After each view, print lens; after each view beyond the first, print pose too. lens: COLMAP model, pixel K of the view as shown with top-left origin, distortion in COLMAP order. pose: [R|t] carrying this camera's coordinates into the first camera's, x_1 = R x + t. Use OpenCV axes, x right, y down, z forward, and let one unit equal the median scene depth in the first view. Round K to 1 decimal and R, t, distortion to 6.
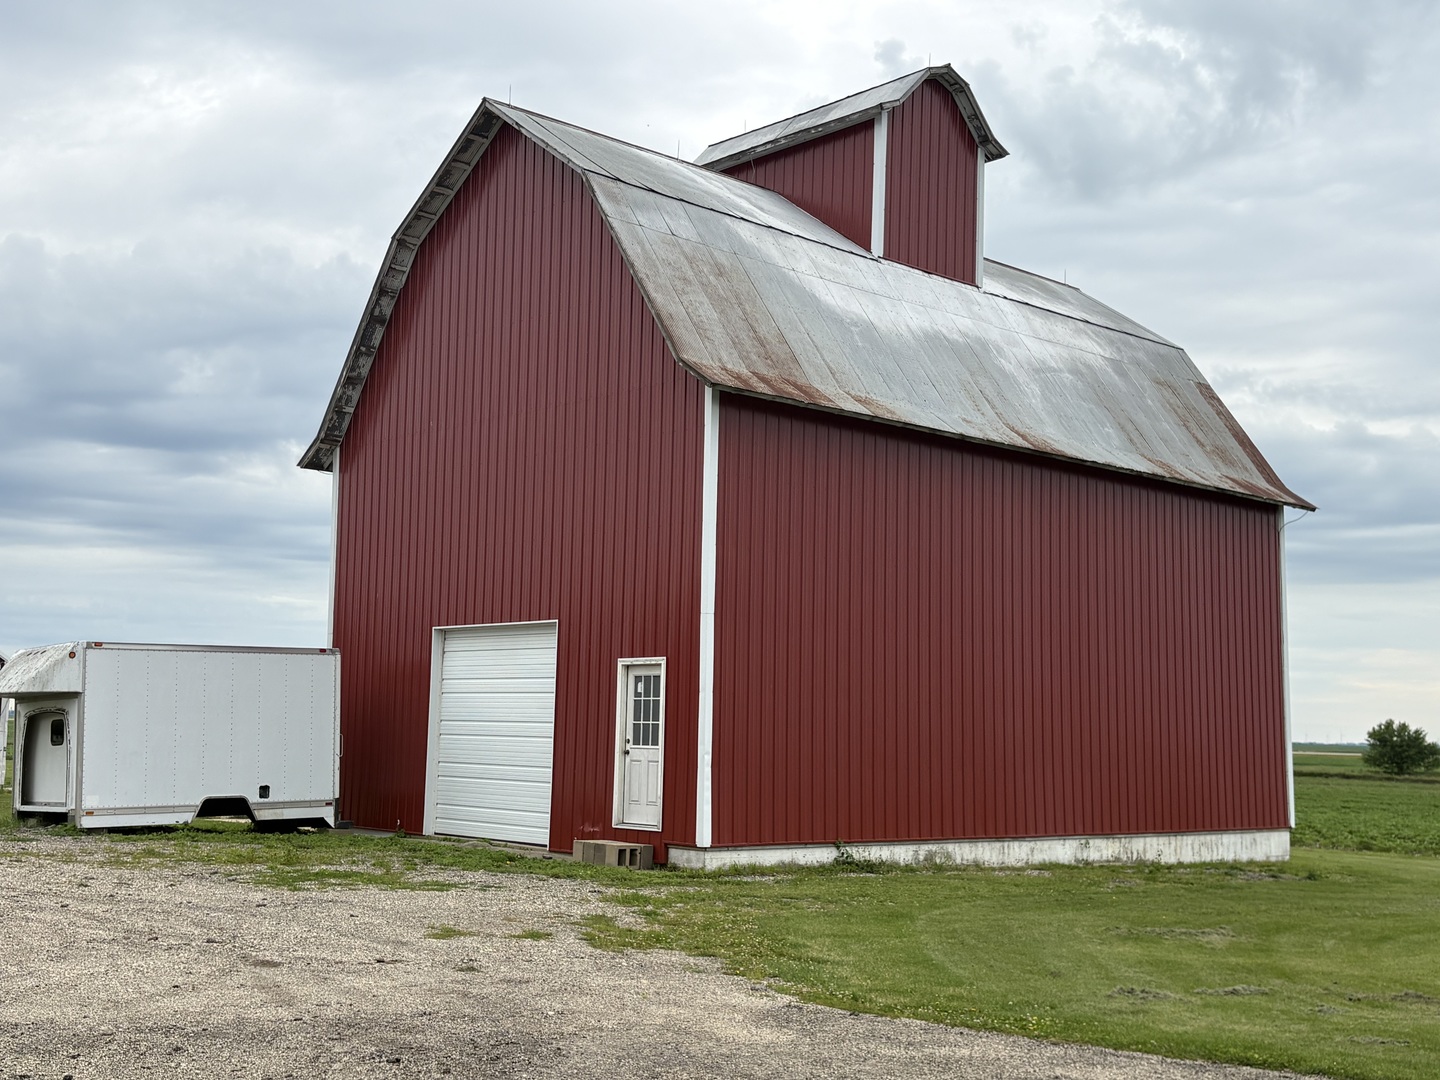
lens RADIAL K [[1685.7, 0, 720.0], [0, 1685.7, 540.0], [0, 0, 1]] dist [0.072675, -0.001529]
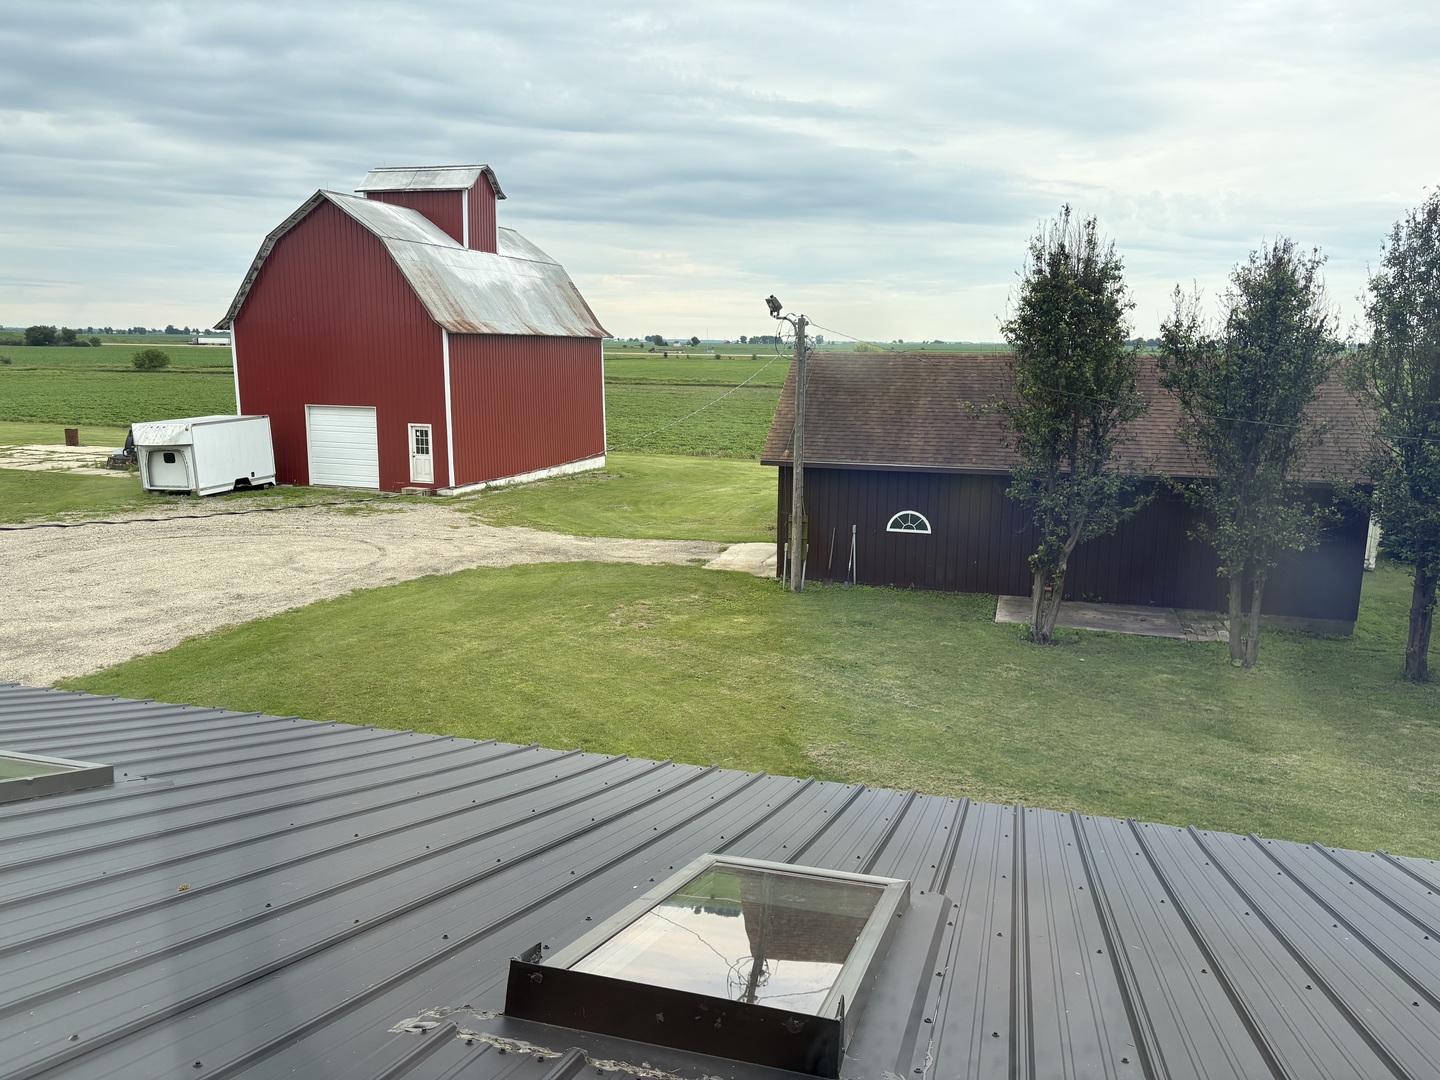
lens RADIAL K [[1093.8, 0, 715.6], [0, 1093.8, 536.5], [0, 0, 1]] dist [0.076801, -0.099840]
pose [[0.865377, -0.101043, 0.490829, -0.484881], [-0.050289, 0.957006, 0.285675, -0.270198], [-0.498592, -0.271900, 0.823090, -0.737354]]
